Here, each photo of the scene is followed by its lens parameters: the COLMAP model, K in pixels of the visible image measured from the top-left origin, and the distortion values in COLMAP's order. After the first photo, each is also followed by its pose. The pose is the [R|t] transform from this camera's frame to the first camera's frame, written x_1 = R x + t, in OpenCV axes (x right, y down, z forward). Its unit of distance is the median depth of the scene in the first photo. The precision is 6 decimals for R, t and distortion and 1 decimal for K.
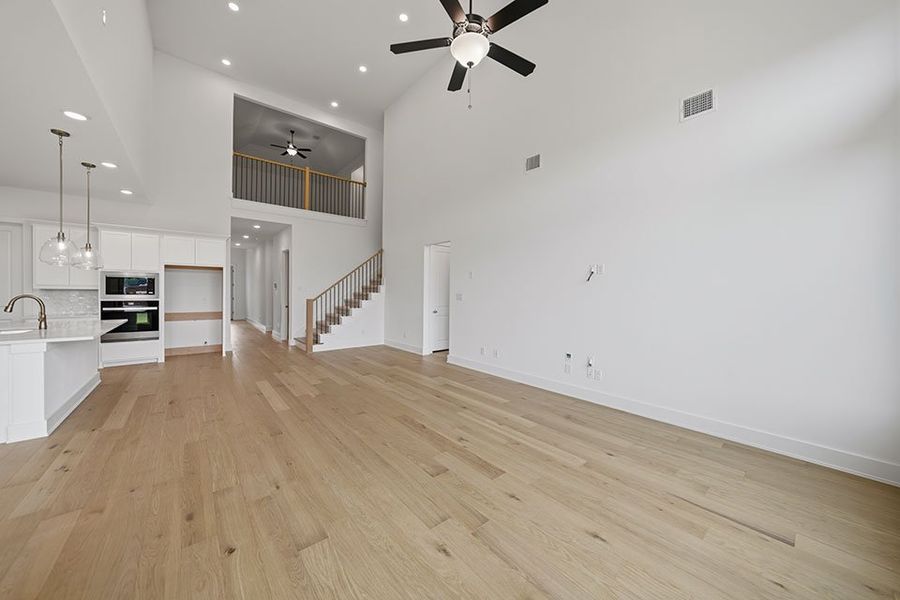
lens RADIAL K [[319.3, 0, 450.7], [0, 319.3, 293.1], [0, 0, 1]] dist [-0.015099, 0.000112]
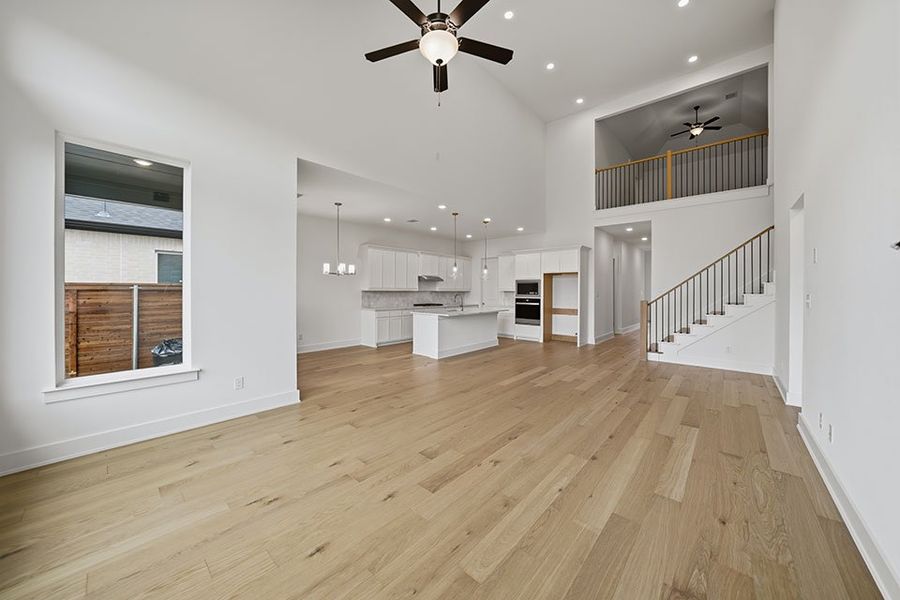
lens RADIAL K [[319.3, 0, 450.7], [0, 319.3, 293.1], [0, 0, 1]] dist [-0.015099, 0.000112]
pose [[0.137211, 0.000733, -0.990542, 0.731378], [-0.008098, 0.999967, -0.000382, 0.002932], [0.990509, 0.008074, 0.137212, 0.636269]]
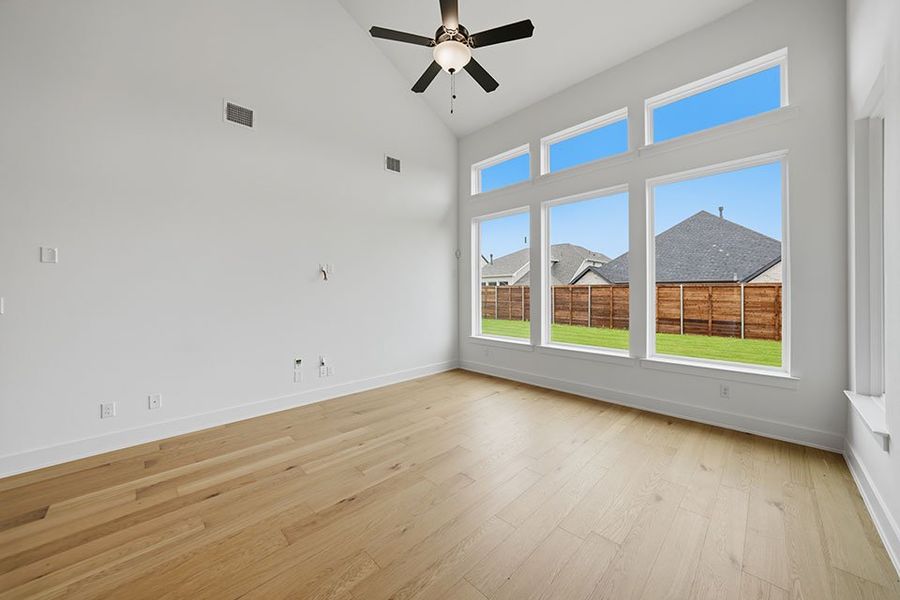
lens RADIAL K [[319.3, 0, 450.7], [0, 319.3, 293.1], [0, 0, 1]] dist [-0.015099, 0.000112]
pose [[-0.073593, -0.014964, 0.997176, -0.676723], [0.011051, 0.999814, 0.015819, -0.010500], [-0.997227, 0.012184, -0.073414, 0.763538]]
